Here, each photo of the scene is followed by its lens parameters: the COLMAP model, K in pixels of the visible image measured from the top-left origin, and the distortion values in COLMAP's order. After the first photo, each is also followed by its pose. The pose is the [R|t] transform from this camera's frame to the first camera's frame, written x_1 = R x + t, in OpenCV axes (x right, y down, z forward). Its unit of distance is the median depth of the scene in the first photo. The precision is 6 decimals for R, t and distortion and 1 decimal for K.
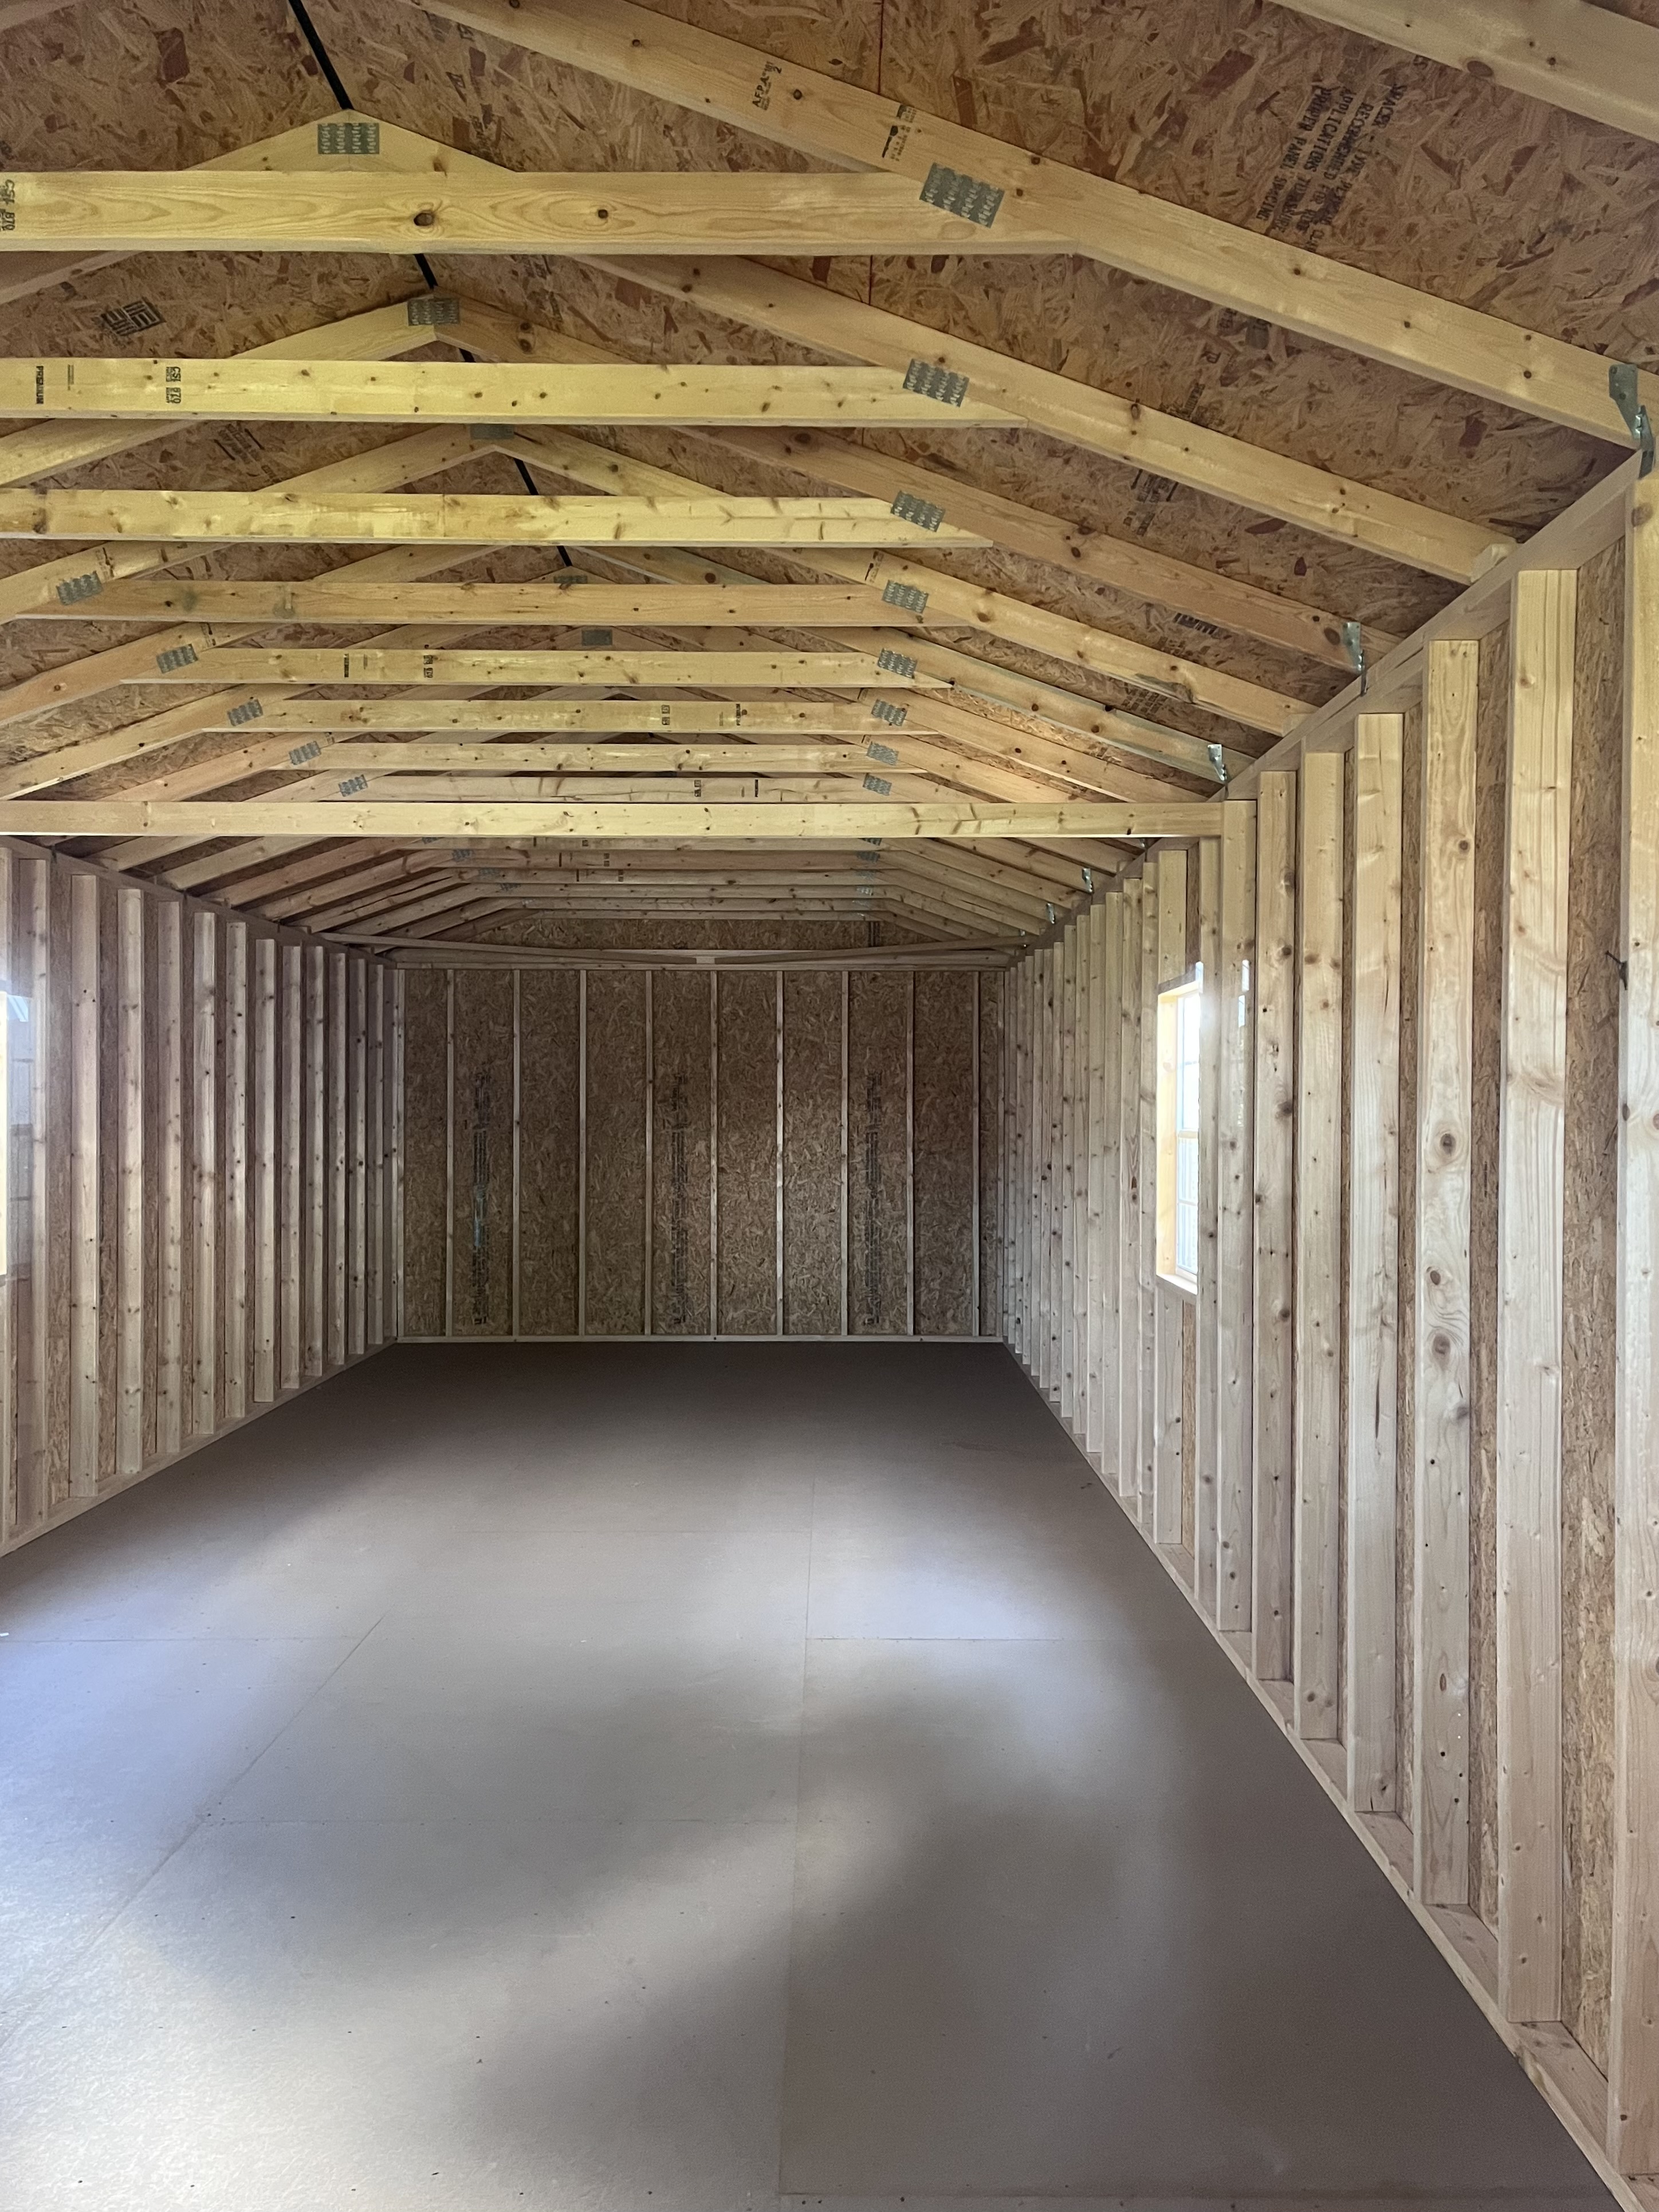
lens RADIAL K [[1733.9, 0, 836.6], [0, 1733.9, 1120.5], [0, 0, 1]] dist [0.084943, -0.111561]
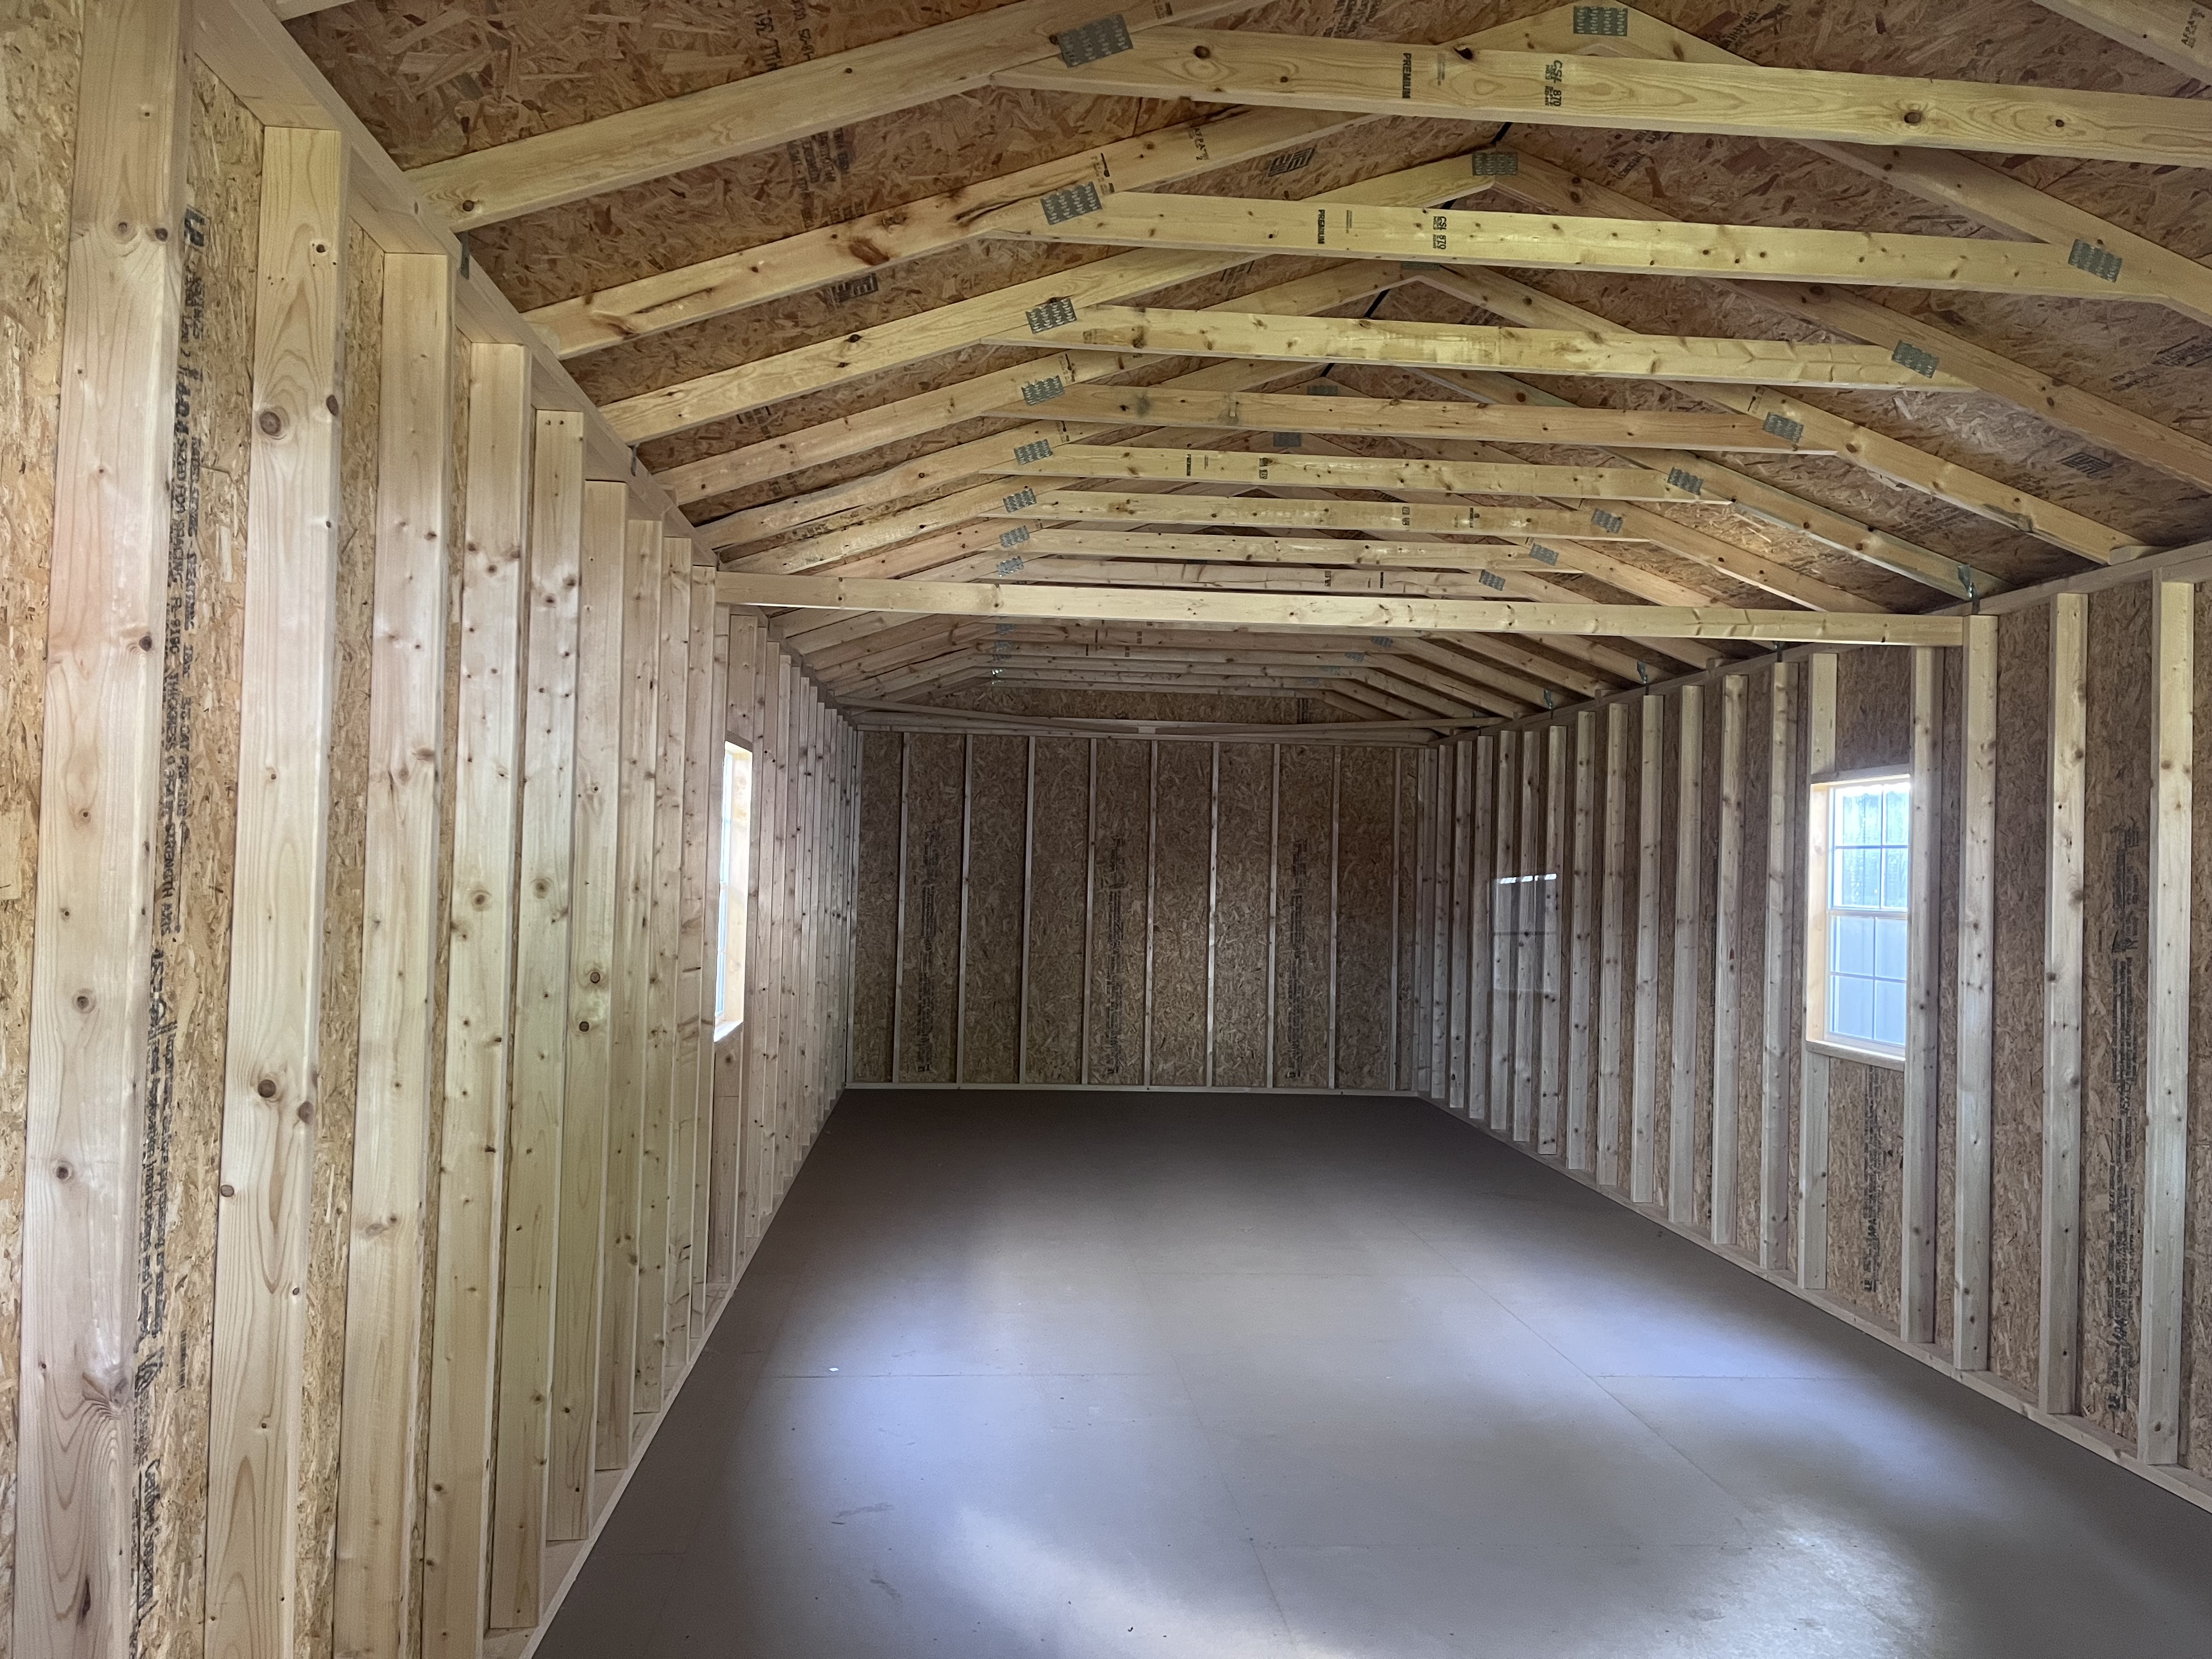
lens RADIAL K [[1662.0, 0, 1106.0], [0, 1662.0, 829.5], [0, 0, 1]] dist [0.077975, -0.095201]
pose [[0.996271, 0.025843, 0.082318, -0.361833], [-0.023487, 0.999290, -0.029462, -0.002374], [-0.083021, 0.027418, 0.996171, -0.015784]]
